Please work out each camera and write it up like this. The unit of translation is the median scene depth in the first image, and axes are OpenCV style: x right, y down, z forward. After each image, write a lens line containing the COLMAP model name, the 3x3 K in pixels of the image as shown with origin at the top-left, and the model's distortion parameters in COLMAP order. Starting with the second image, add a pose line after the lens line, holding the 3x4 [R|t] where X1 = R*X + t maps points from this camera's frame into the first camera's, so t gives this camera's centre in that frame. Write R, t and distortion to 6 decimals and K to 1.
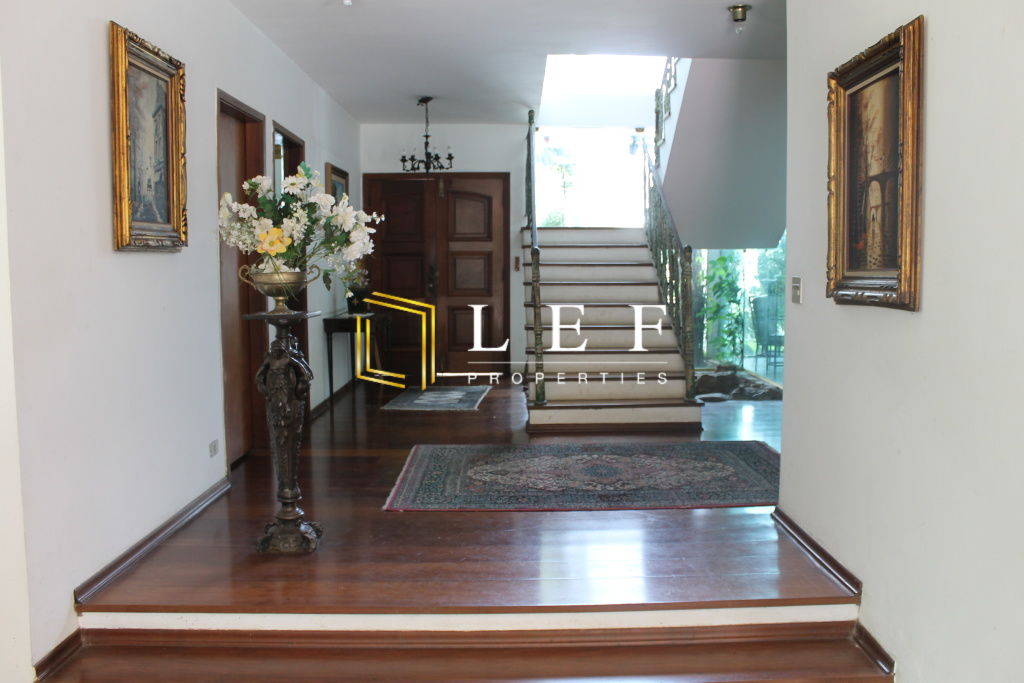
lens RADIAL K [[860.4, 0, 512.0], [0, 860.4, 341.5], [0, 0, 1]] dist [-0.163793, 0.144295]
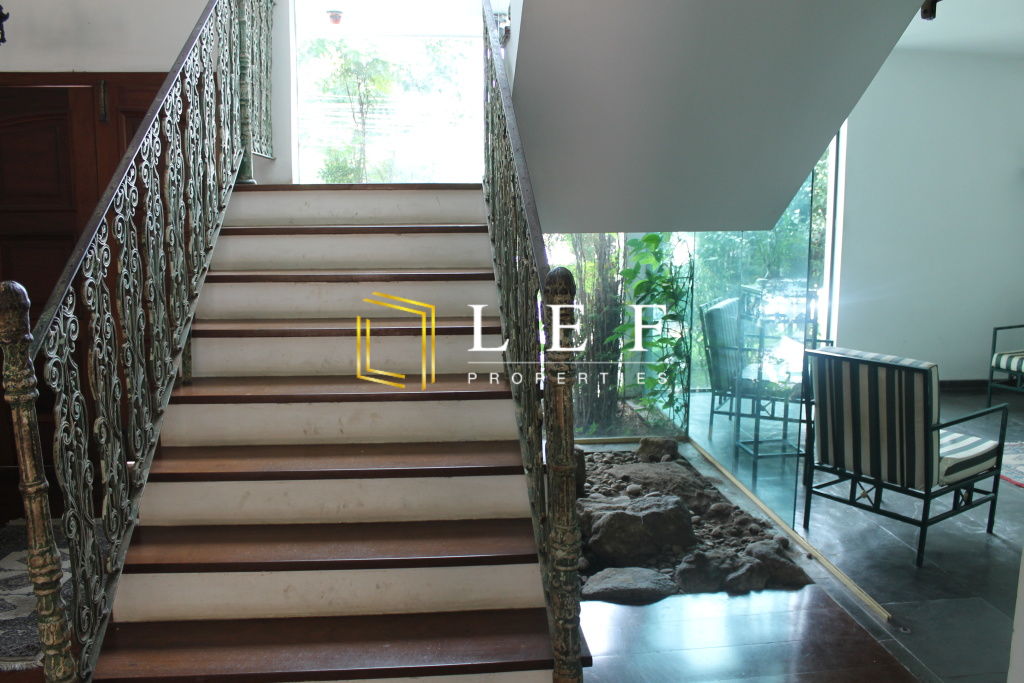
lens RADIAL K [[860.4, 0, 512.0], [0, 860.4, 341.5], [0, 0, 1]] dist [-0.163793, 0.144295]
pose [[0.995561, -0.014790, 0.092946, 0.105395], [0.008672, 0.997789, 0.065887, -0.068045], [-0.093715, -0.064788, 0.993489, 0.457535]]
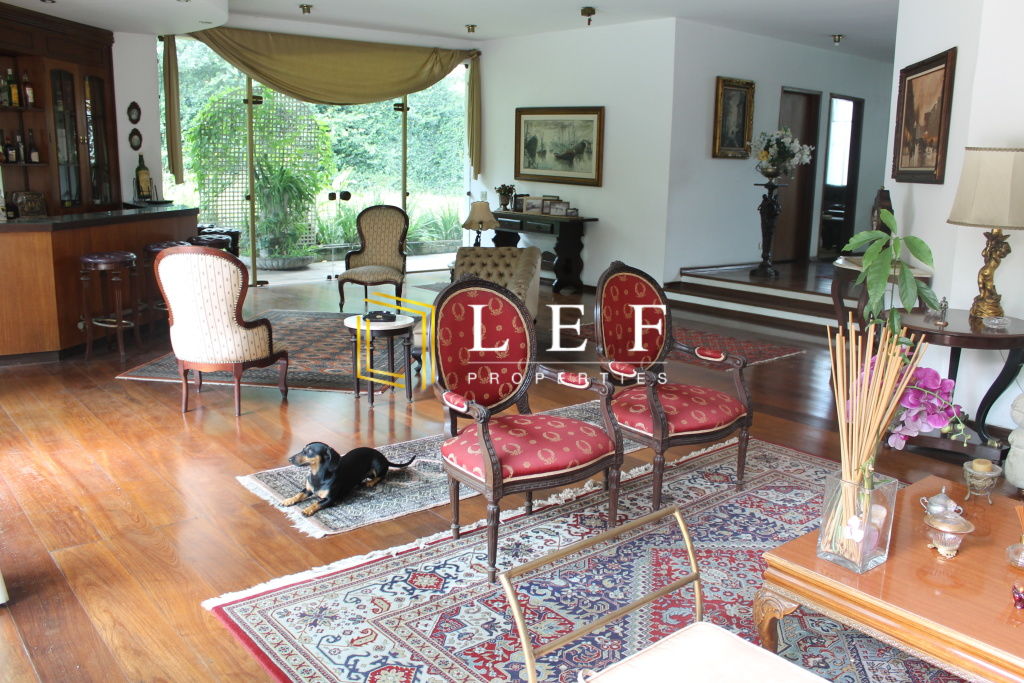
lens RADIAL K [[860.4, 0, 512.0], [0, 860.4, 341.5], [0, 0, 1]] dist [-0.163793, 0.144295]
pose [[0.637440, 0.173513, -0.750708, 1.249505], [-0.094767, 0.984572, 0.147098, 0.135567], [0.764650, -0.022623, 0.644049, -1.276682]]
